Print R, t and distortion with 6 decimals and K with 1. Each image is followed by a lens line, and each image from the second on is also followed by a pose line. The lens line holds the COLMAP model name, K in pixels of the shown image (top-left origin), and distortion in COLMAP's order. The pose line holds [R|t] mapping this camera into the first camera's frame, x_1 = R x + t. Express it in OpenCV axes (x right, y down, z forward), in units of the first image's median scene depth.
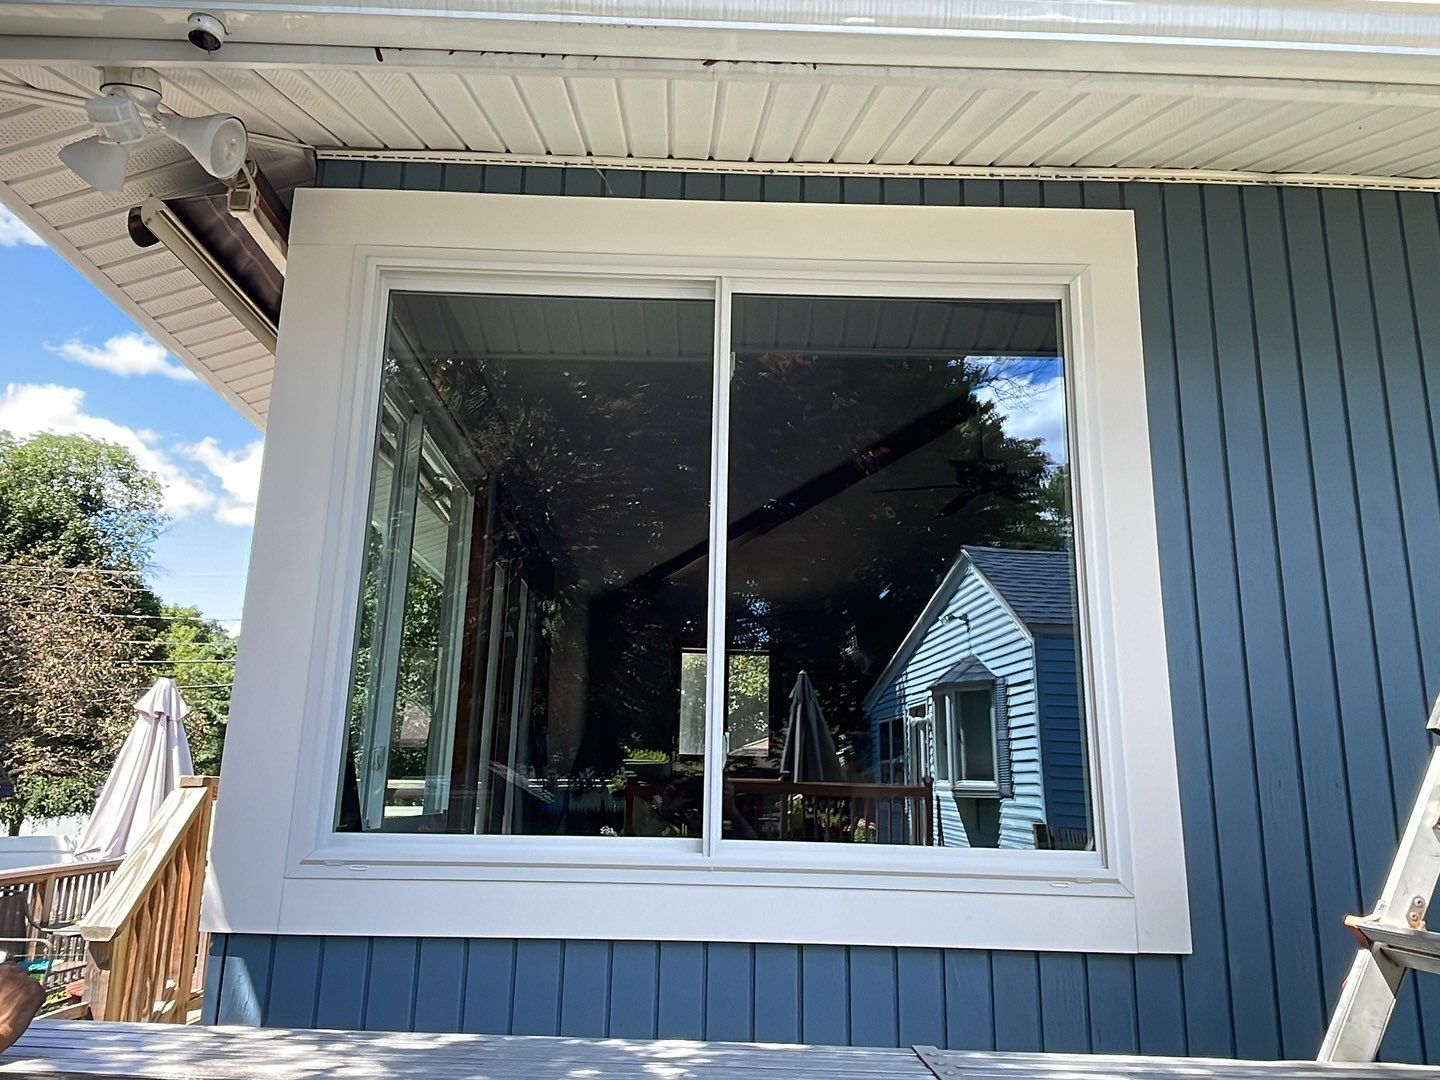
lens RADIAL K [[1042.3, 0, 720.0], [0, 1042.3, 540.0], [0, 0, 1]] dist [0.081431, -0.108166]
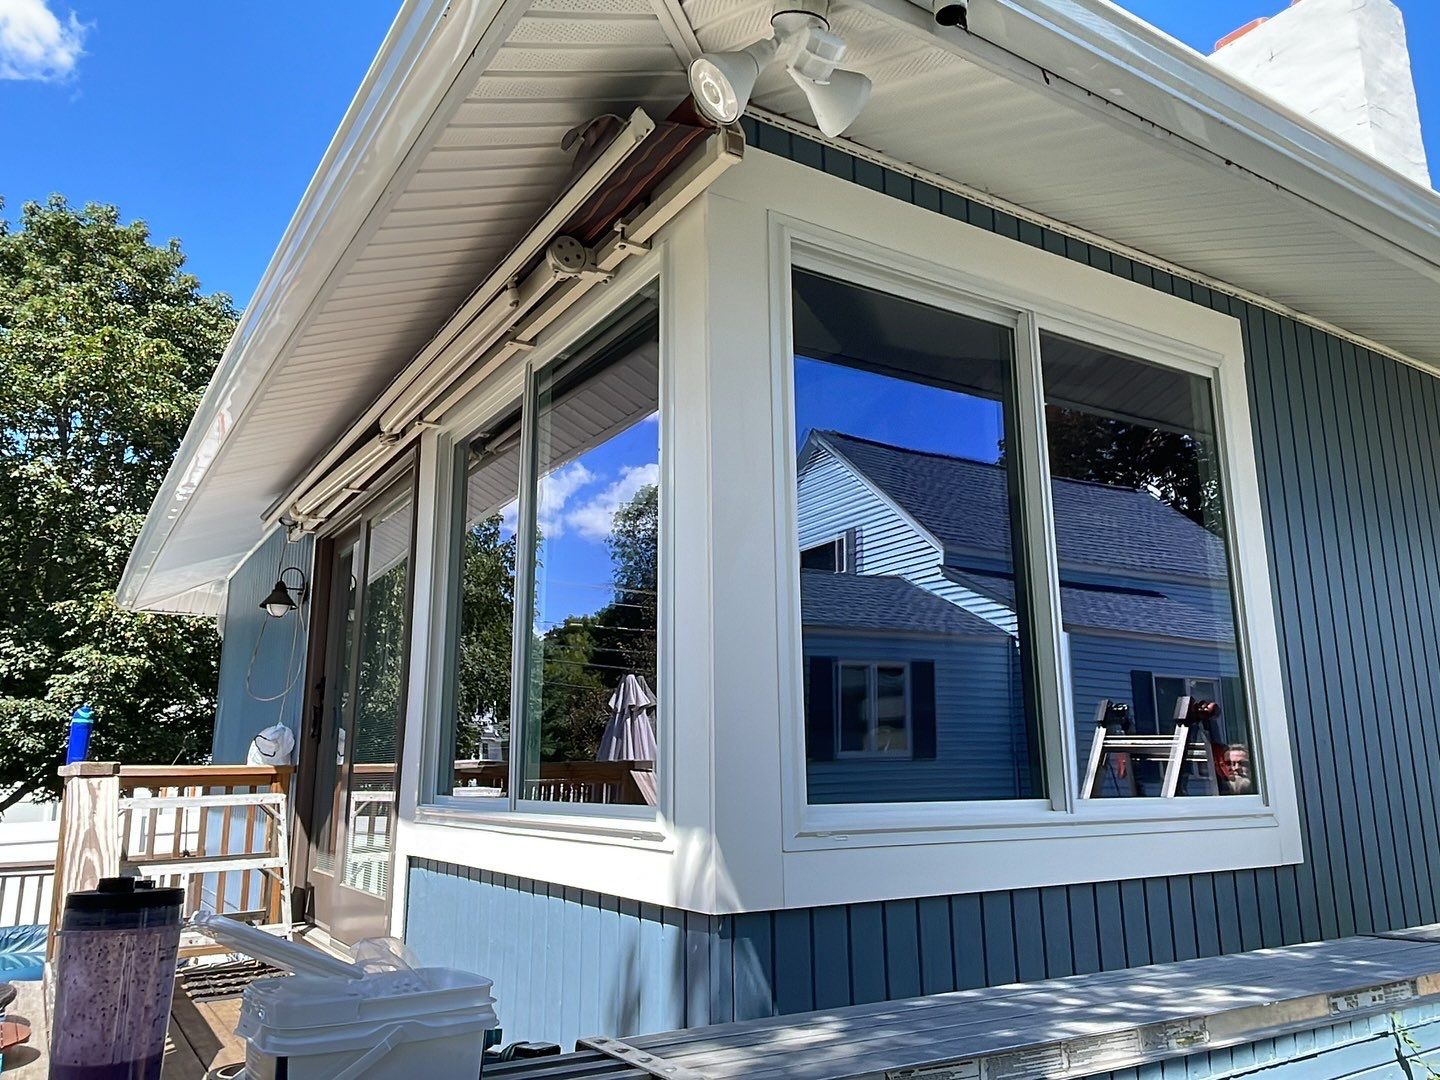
lens RADIAL K [[1042.3, 0, 720.0], [0, 1042.3, 540.0], [0, 0, 1]] dist [0.081431, -0.108166]
pose [[0.857186, 0.081161, 0.508572, -0.822903], [-0.092130, 0.995740, -0.003624, 0.031729], [-0.506700, -0.043748, 0.861012, 0.165768]]
